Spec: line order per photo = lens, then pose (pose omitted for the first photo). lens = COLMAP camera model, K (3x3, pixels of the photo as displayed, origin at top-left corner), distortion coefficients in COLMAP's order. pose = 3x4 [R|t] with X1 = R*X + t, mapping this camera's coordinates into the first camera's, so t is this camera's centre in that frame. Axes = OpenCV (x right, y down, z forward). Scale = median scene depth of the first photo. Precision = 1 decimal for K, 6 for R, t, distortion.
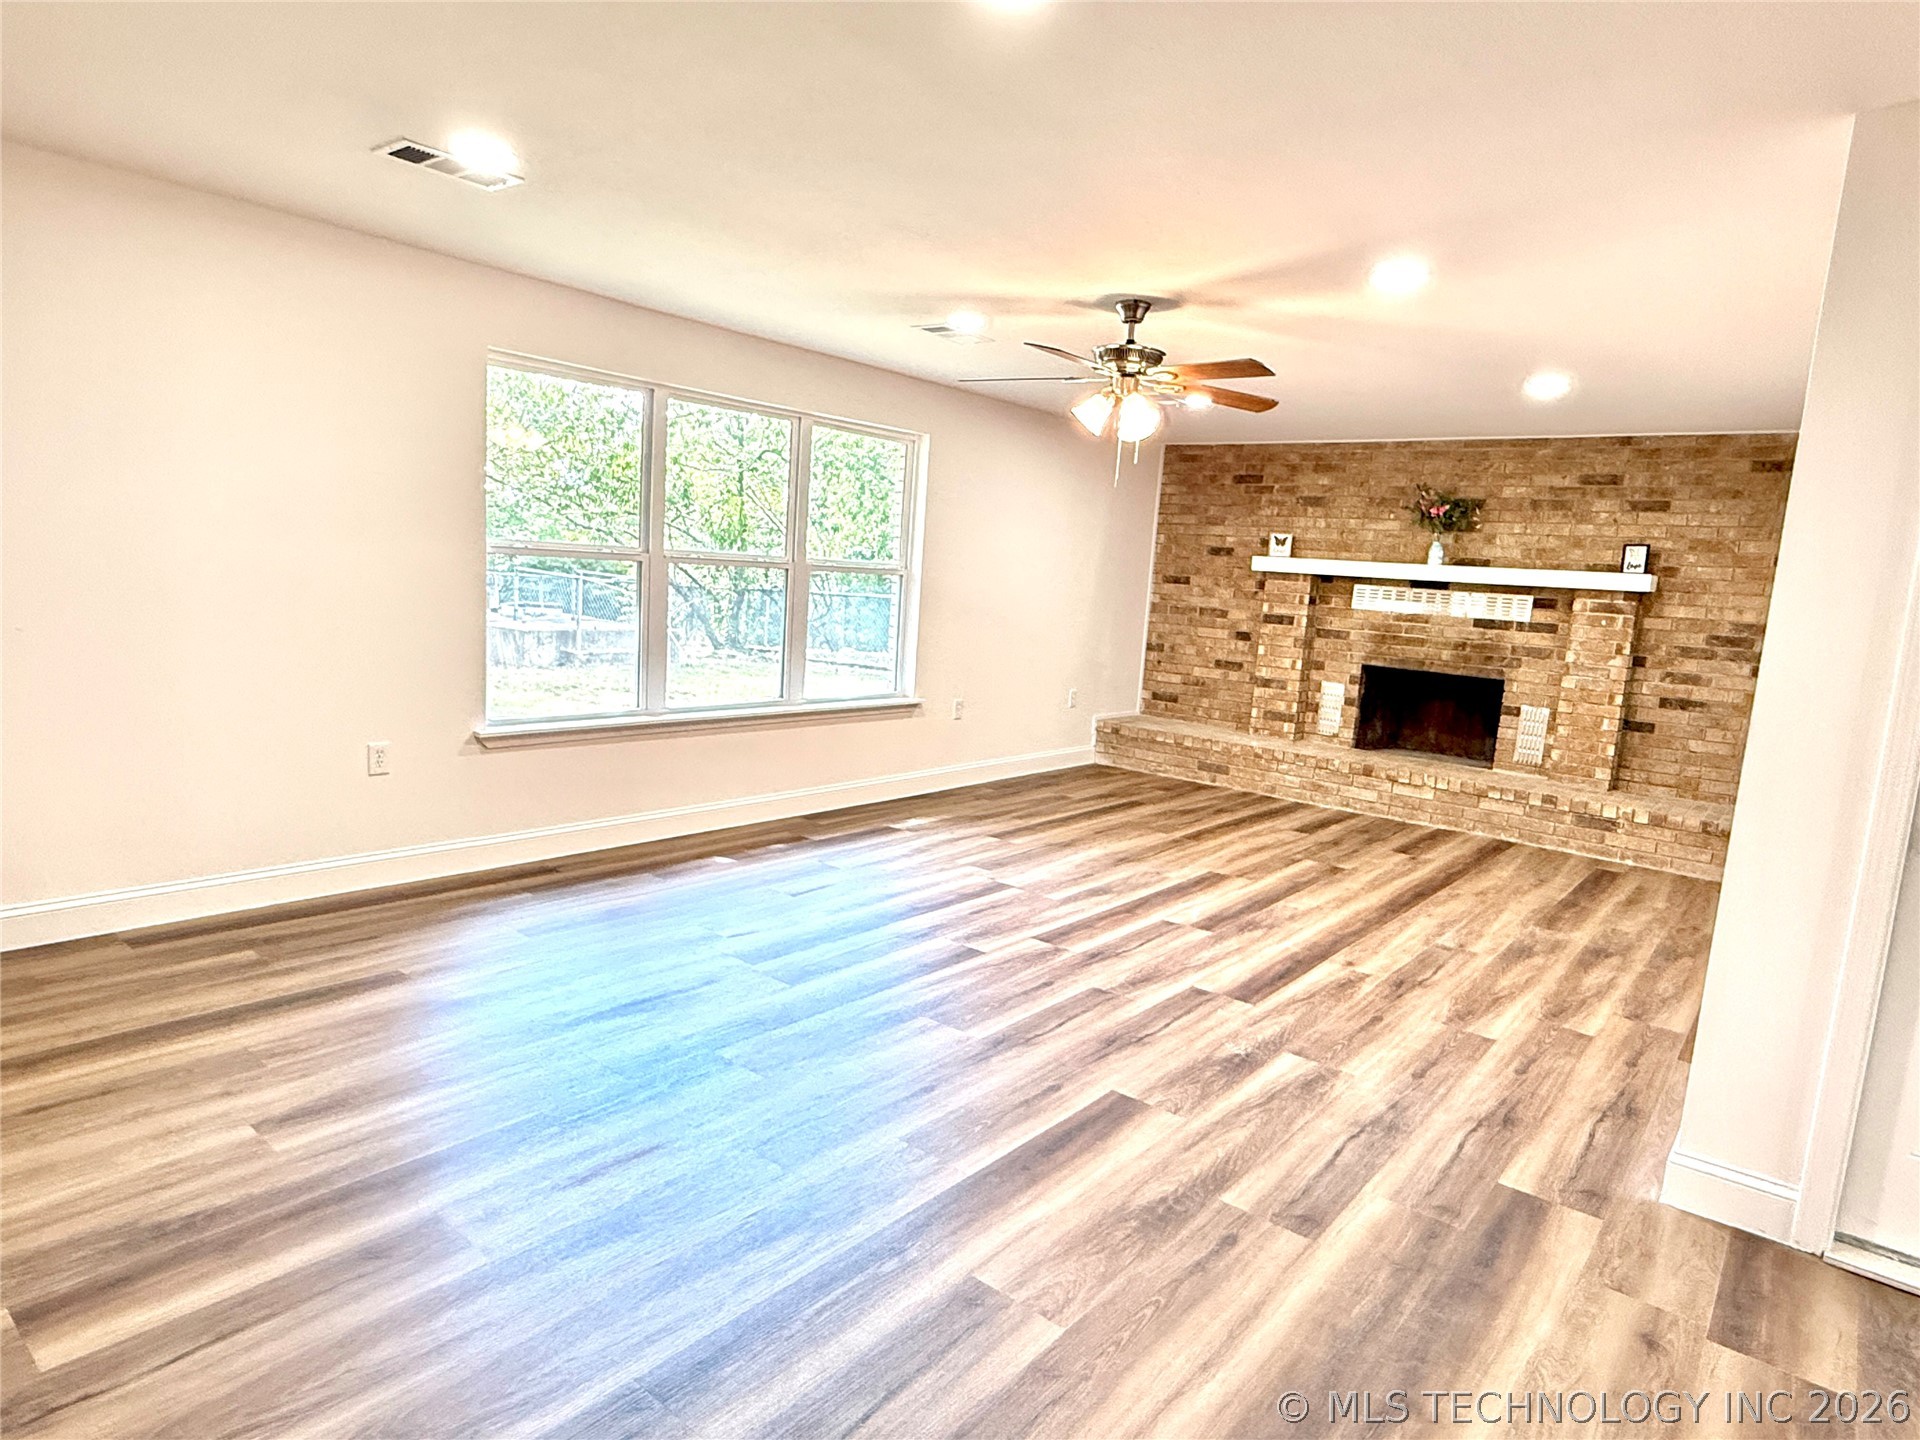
lens RADIAL K [[1105.9, 0, 955.9], [0, 1105.9, 726.5], [0, 0, 1]] dist [-0.003037, 0.001022]
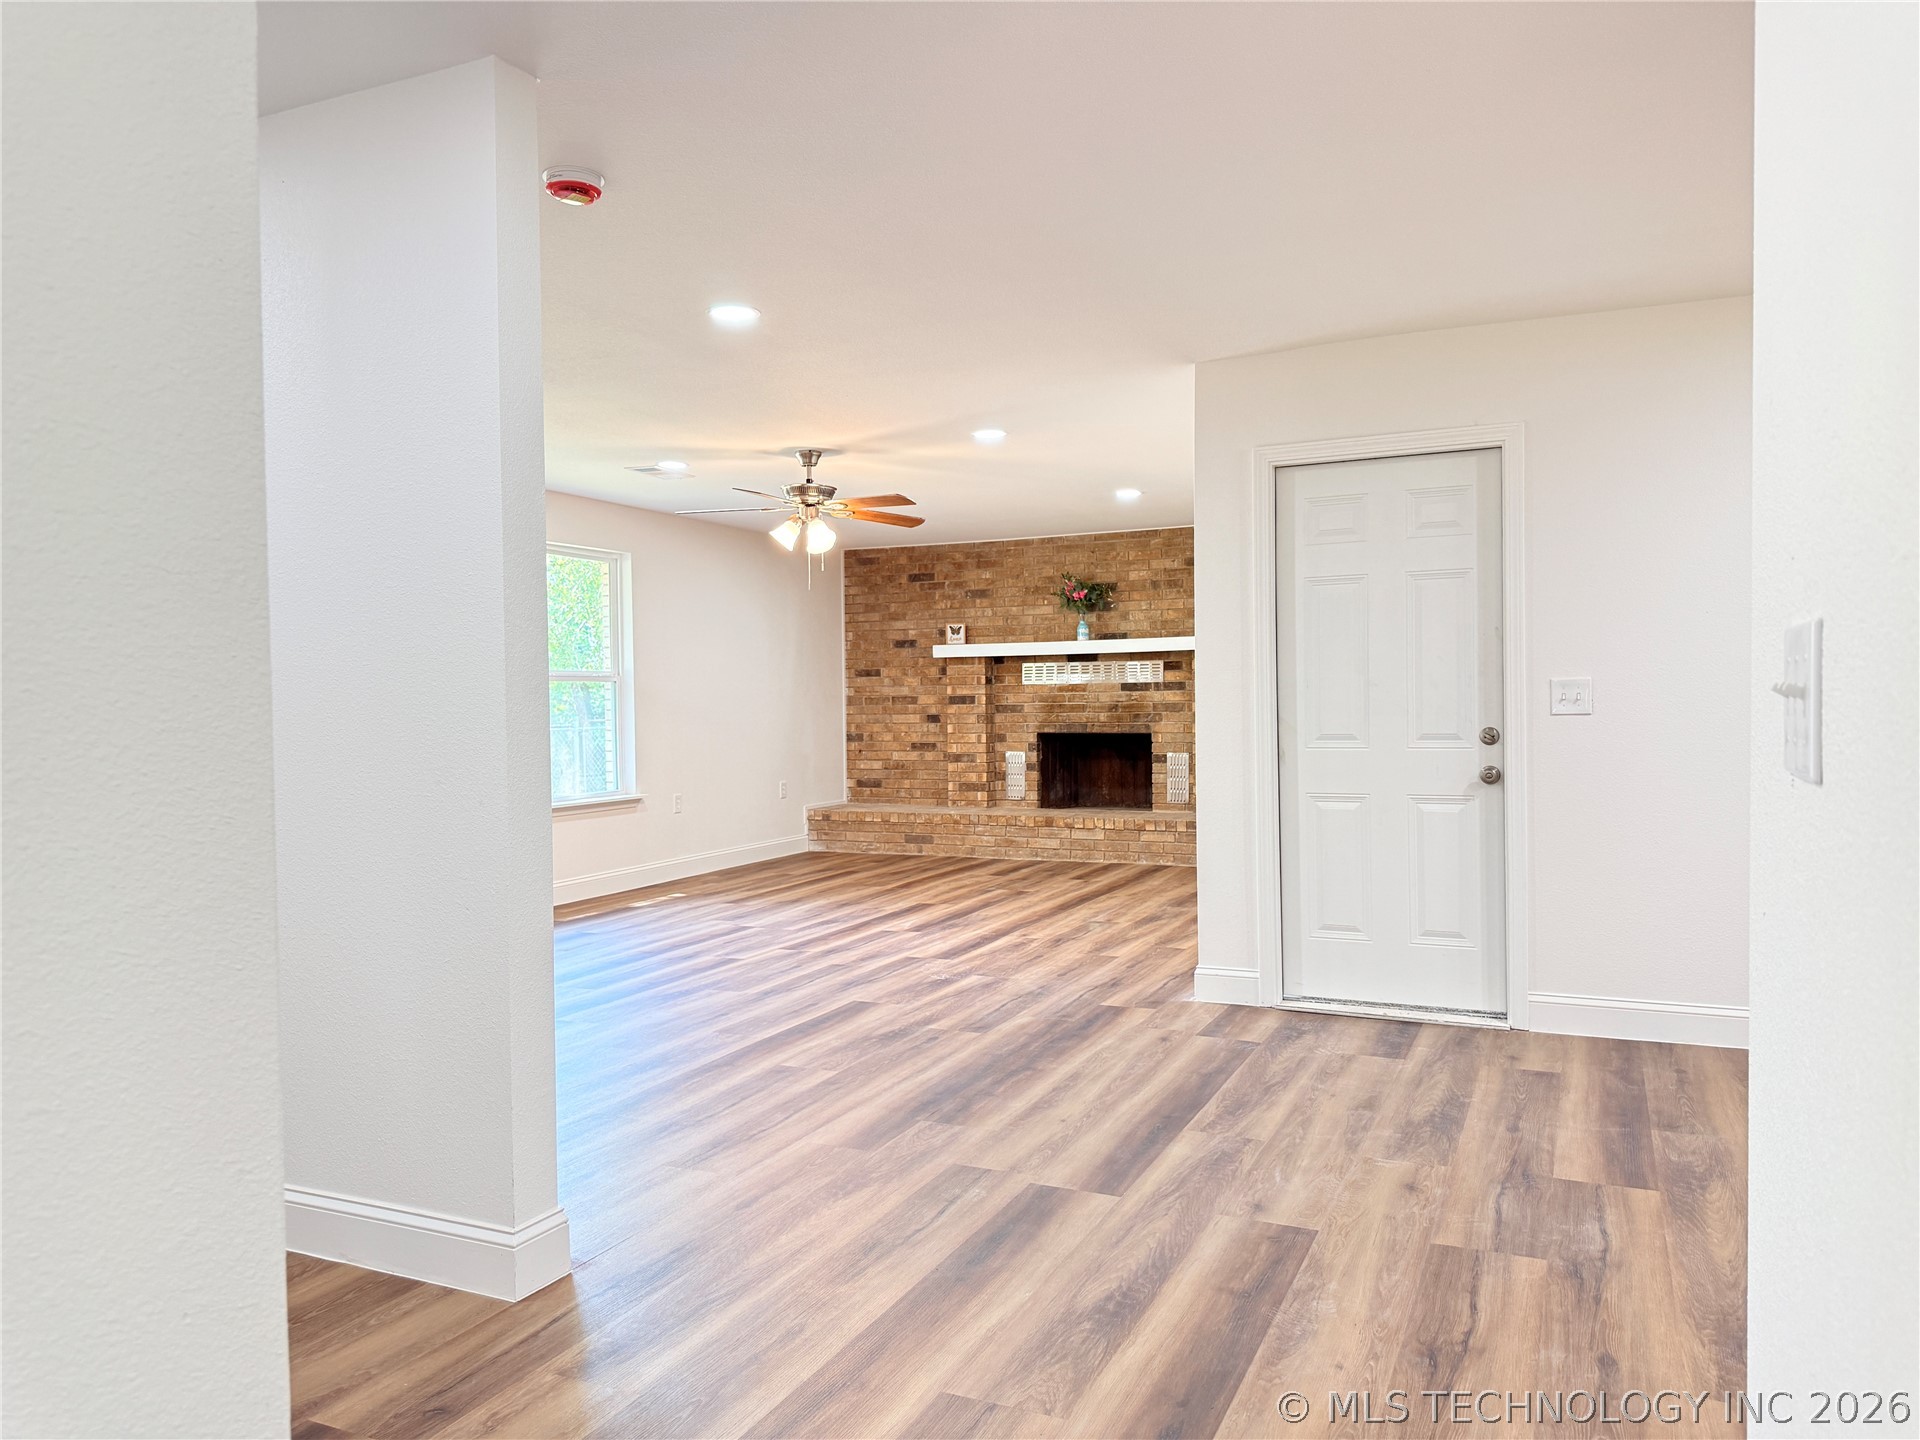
lens RADIAL K [[1337.2, 0, 957.0], [0, 1337.2, 729.2], [0, 0, 1]] dist [0.003692, -0.003226]
pose [[0.964207, -0.084297, 0.251395, -0.057468], [0.112418, 0.988651, -0.099659, 0.072673], [-0.240141, 0.124353, 0.962740, -0.316546]]
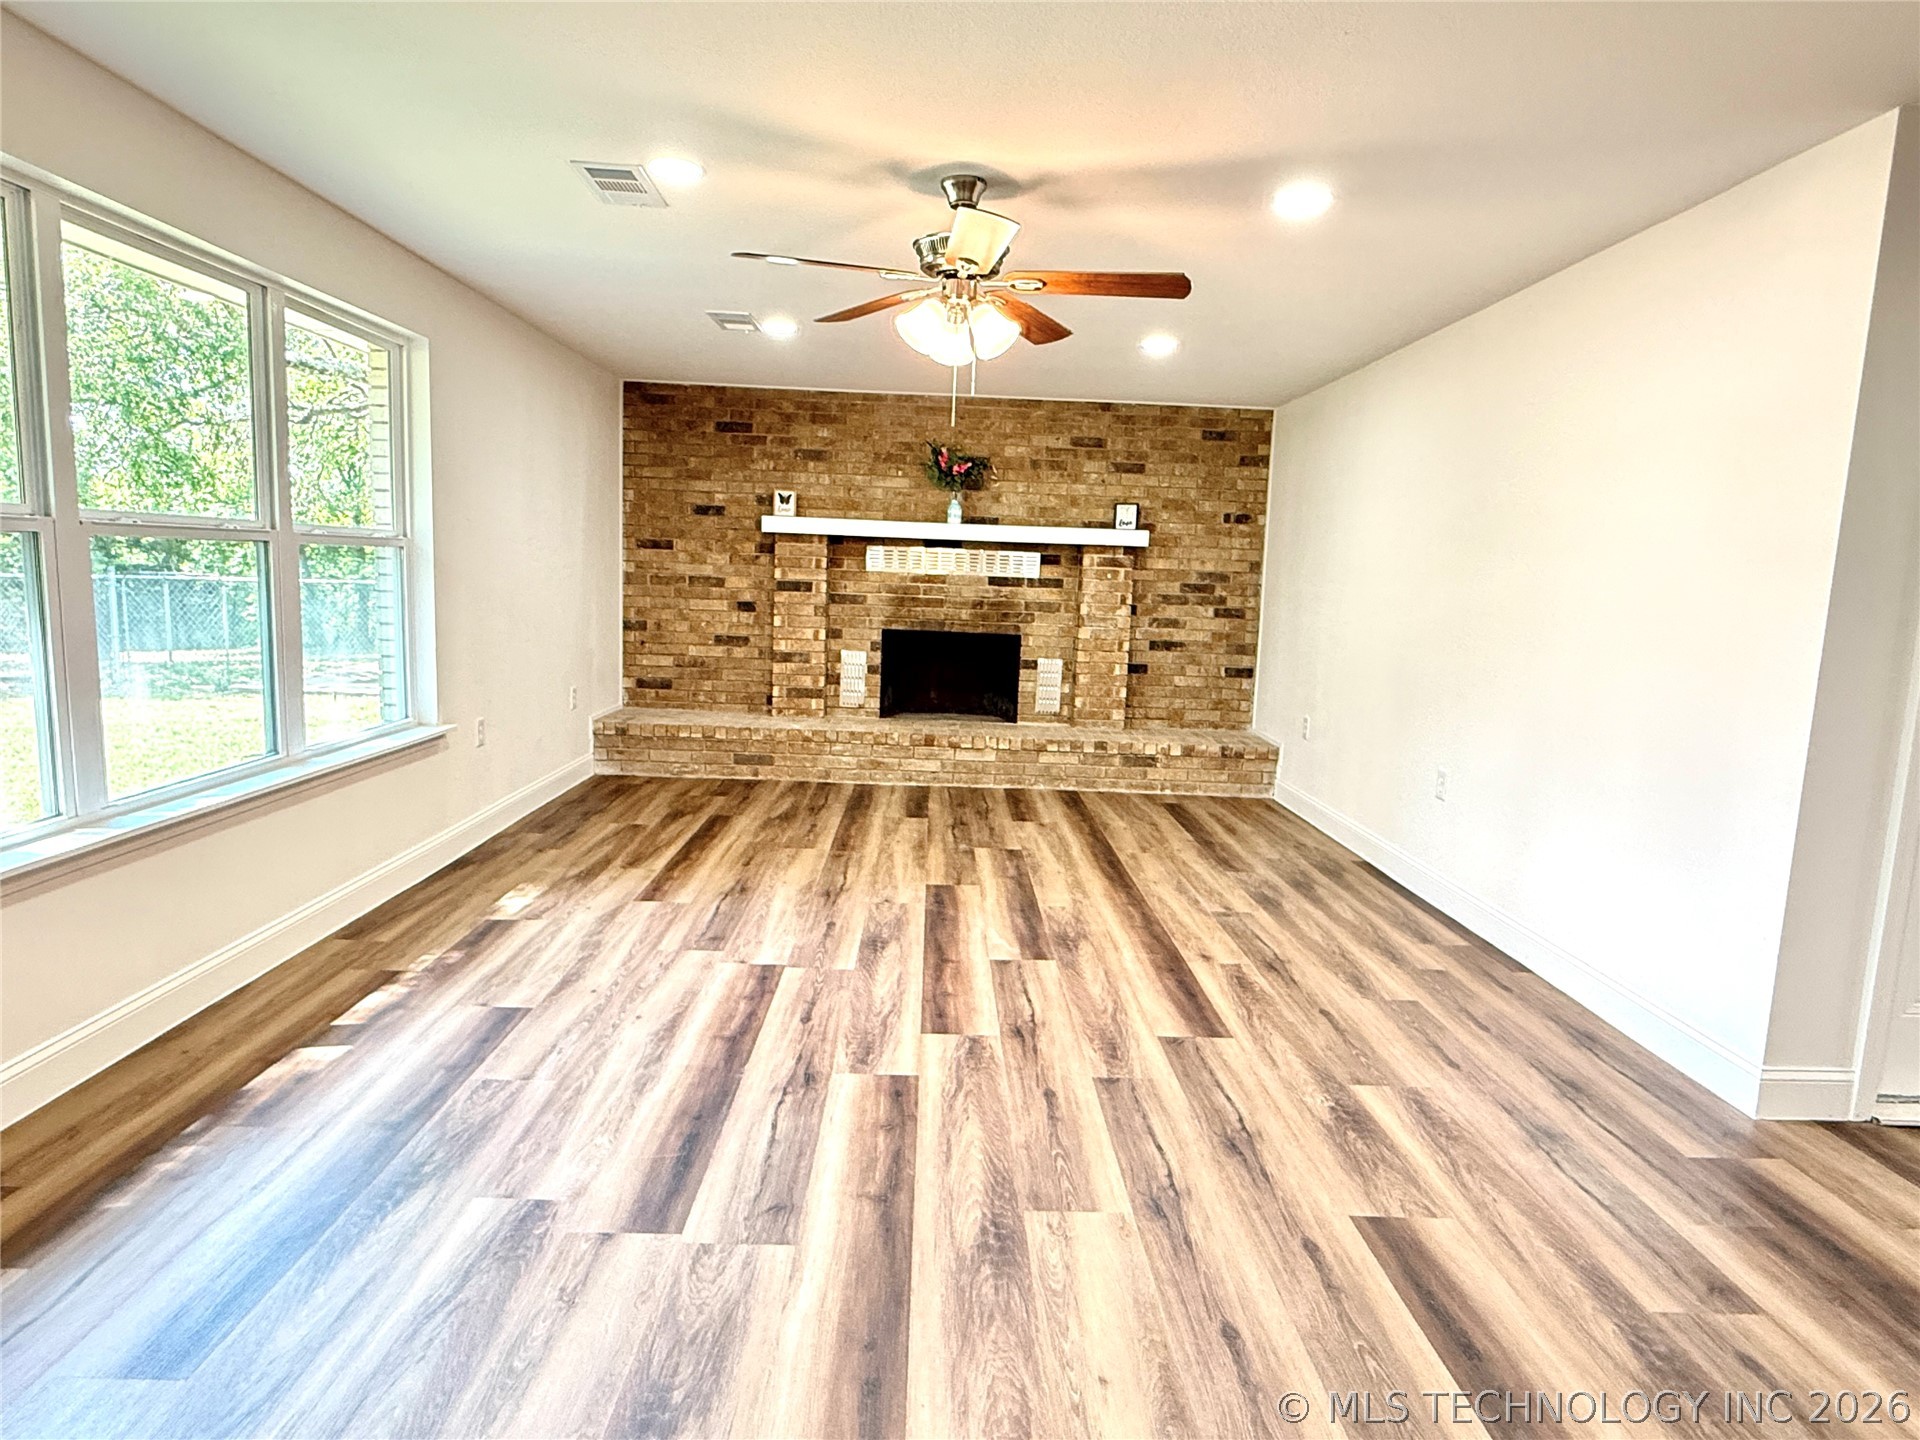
lens RADIAL K [[1105.9, 0, 955.9], [0, 1105.9, 726.5], [0, 0, 1]] dist [-0.003037, 0.001022]
pose [[0.760505, -0.126273, 0.636936, -0.219841], [0.102946, 0.991950, 0.073736, -0.040335], [-0.641119, 0.009493, 0.767382, 0.249982]]
